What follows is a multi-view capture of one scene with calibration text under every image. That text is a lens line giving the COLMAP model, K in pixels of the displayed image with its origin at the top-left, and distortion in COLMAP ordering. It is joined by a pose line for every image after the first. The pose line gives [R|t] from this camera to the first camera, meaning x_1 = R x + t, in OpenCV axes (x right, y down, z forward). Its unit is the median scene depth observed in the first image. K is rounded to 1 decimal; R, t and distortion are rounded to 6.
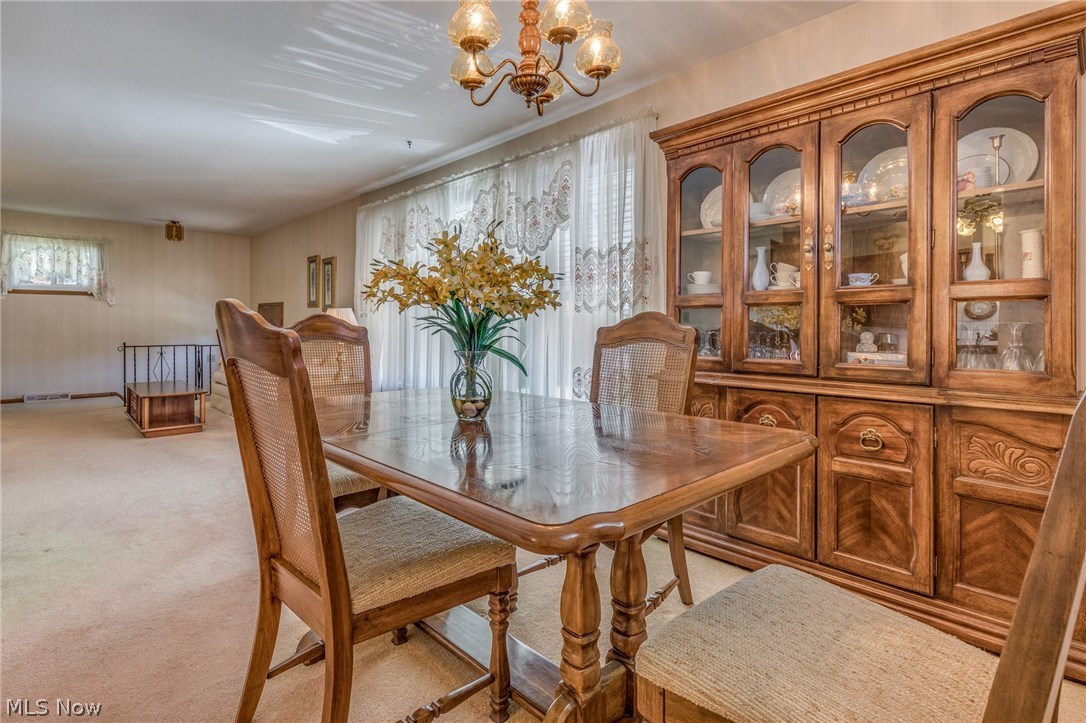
lens RADIAL K [[603.9, 0, 513.6], [0, 603.9, 322.1], [0, 0, 1]] dist [0.001149, 0.037952]
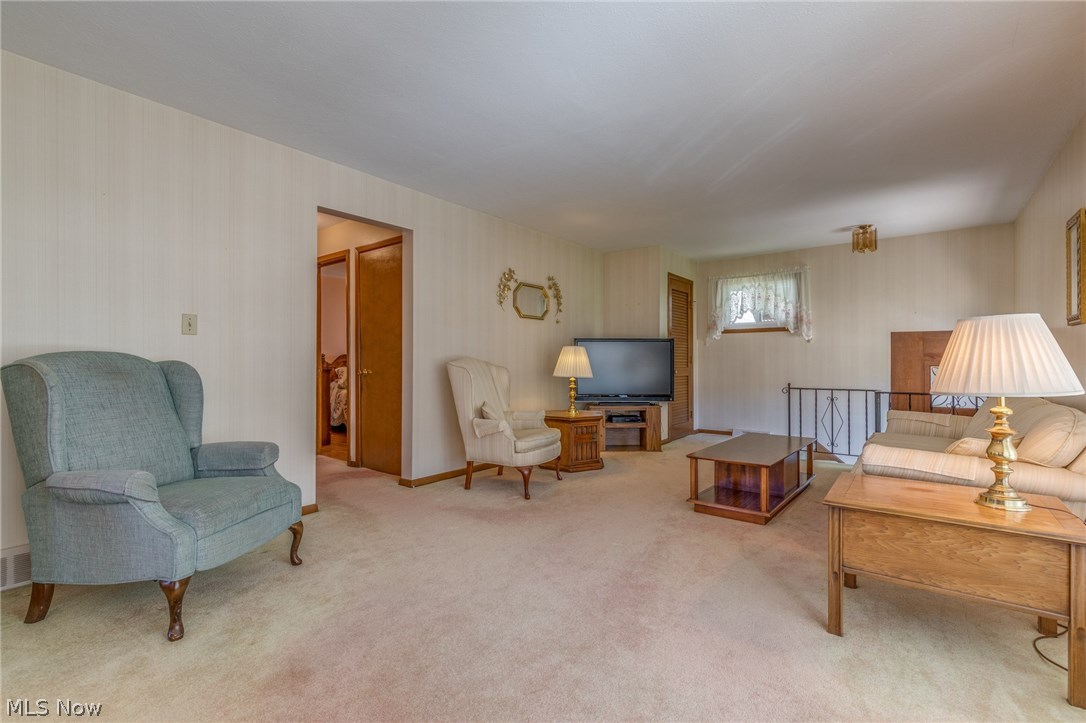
lens RADIAL K [[500.4, 0, 543.0], [0, 500.4, 361.5], [0, 0, 1]] dist [0.000351, -0.000339]
pose [[0.195554, -0.000390, -0.980693, -0.015317], [0.007686, 0.999970, 0.001135, -0.000590], [0.980663, -0.007759, 0.195551, 0.501679]]
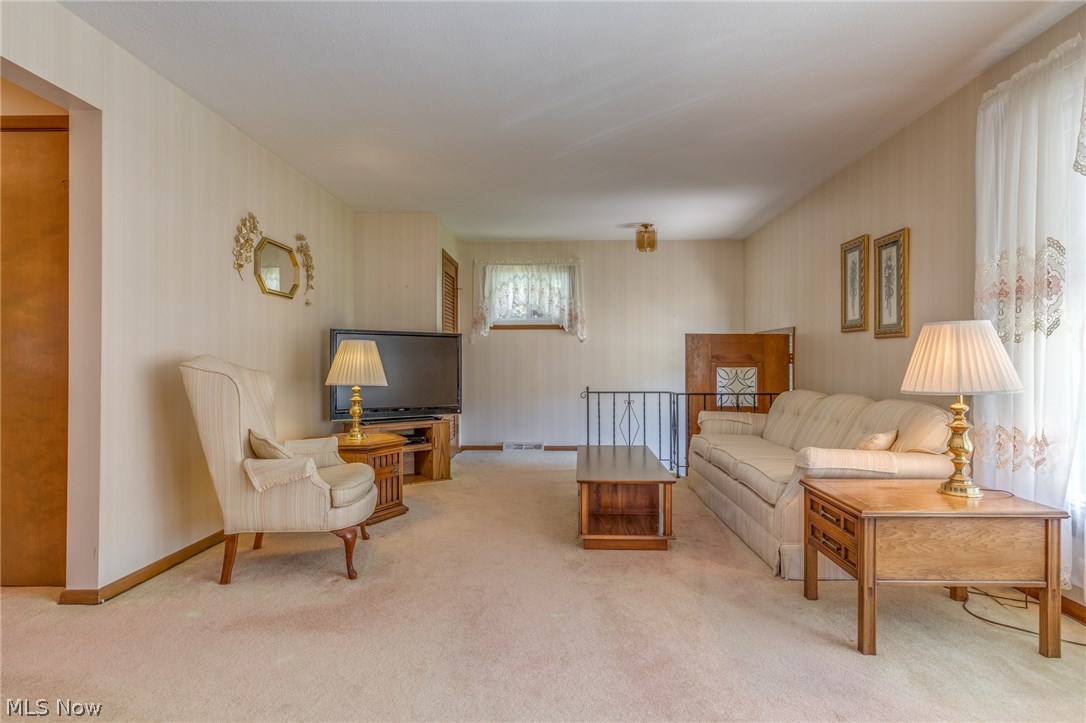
lens RADIAL K [[599.1, 0, 543.0], [0, 599.1, 361.5], [0, 0, 1]] dist [0.001545, -0.000498]
pose [[0.747635, -0.002123, -0.664107, -0.168495], [0.004995, 0.999985, 0.002427, -0.000962], [0.664091, -0.005132, 0.747634, 0.376326]]
